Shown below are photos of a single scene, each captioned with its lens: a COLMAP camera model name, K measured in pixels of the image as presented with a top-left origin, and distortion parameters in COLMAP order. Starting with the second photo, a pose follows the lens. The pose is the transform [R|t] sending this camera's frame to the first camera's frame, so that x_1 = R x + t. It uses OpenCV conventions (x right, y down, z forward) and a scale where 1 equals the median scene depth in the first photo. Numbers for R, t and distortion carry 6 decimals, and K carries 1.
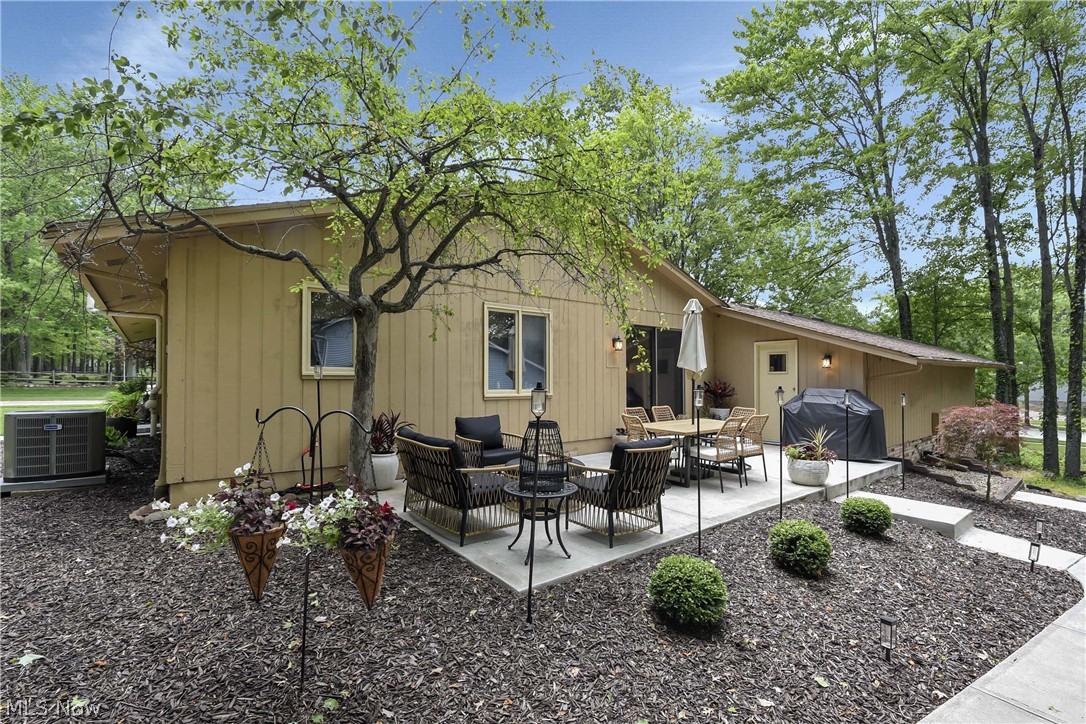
lens RADIAL K [[512.0, 0, 551.4], [0, 512.0, 364.4], [0, 0, 1]] dist [-0.002849, -0.011386]
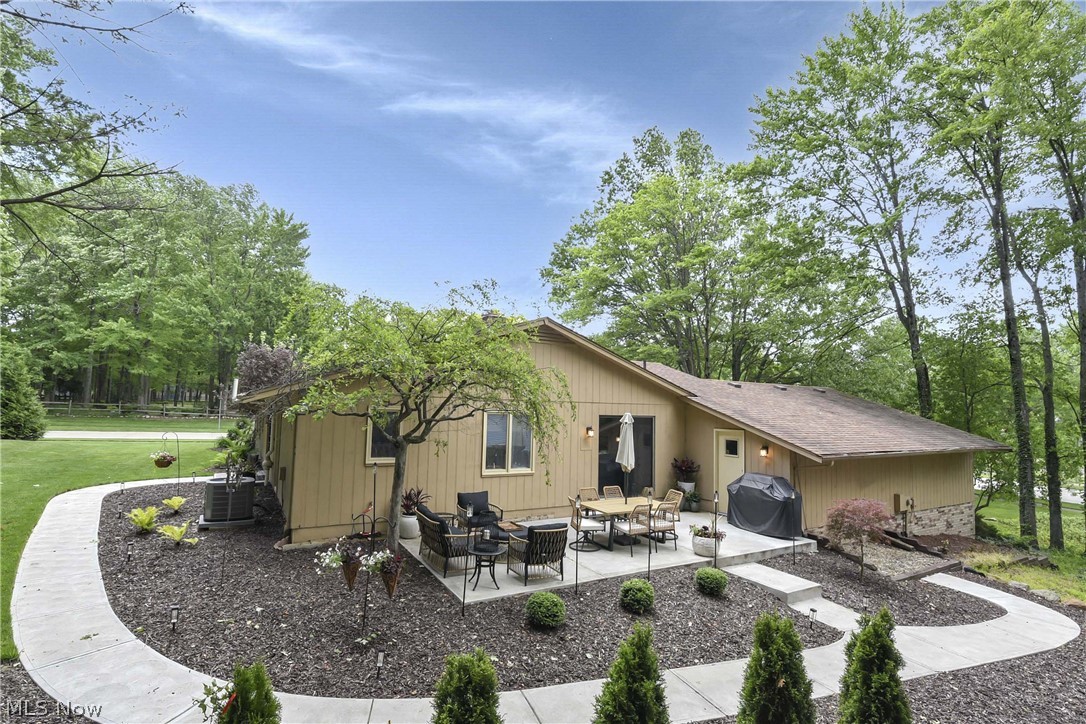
lens RADIAL K [[523.2, 0, 511.6], [0, 523.2, 354.5], [0, 0, 1]] dist [-0.000346, -0.012937]
pose [[0.985043, 0.011114, -0.171951, 0.247080], [-0.024871, 0.996639, -0.078056, -0.199100], [0.170506, 0.081165, 0.982008, -0.569230]]
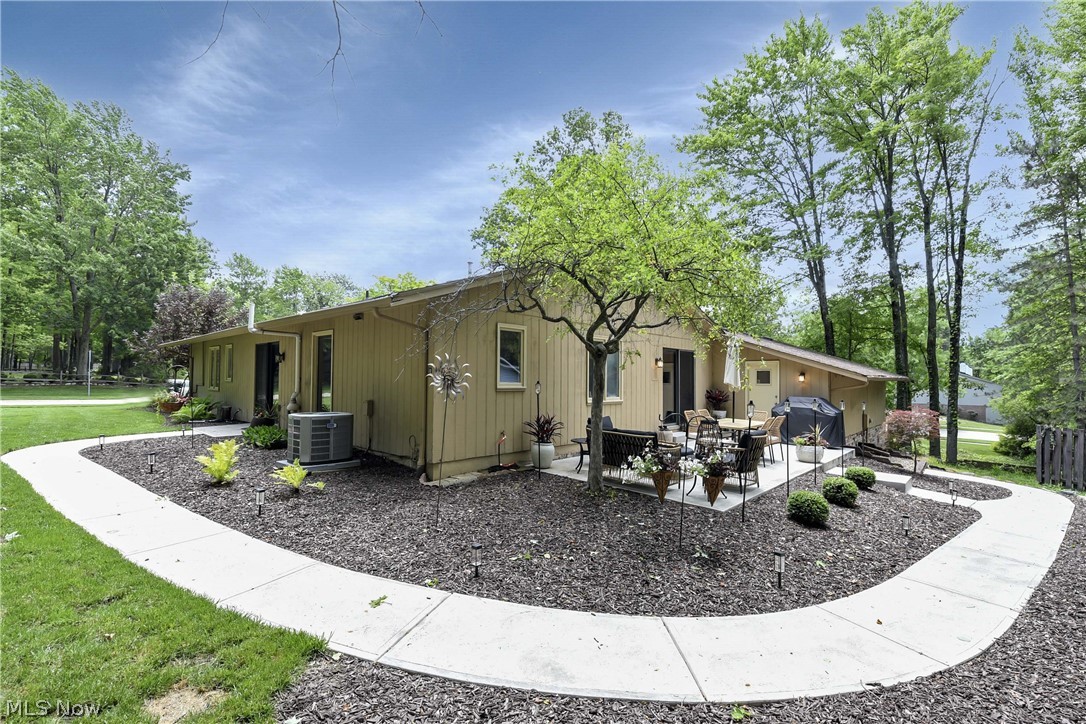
lens RADIAL K [[491.4, 0, 555.5], [0, 491.4, 360.6], [0, 0, 1]] dist [-0.000102, -0.016534]
pose [[0.990954, 0.015127, 0.133343, -0.481862], [-0.013484, 0.999822, -0.013219, -0.039171], [-0.133519, 0.011302, 0.990982, -0.368005]]
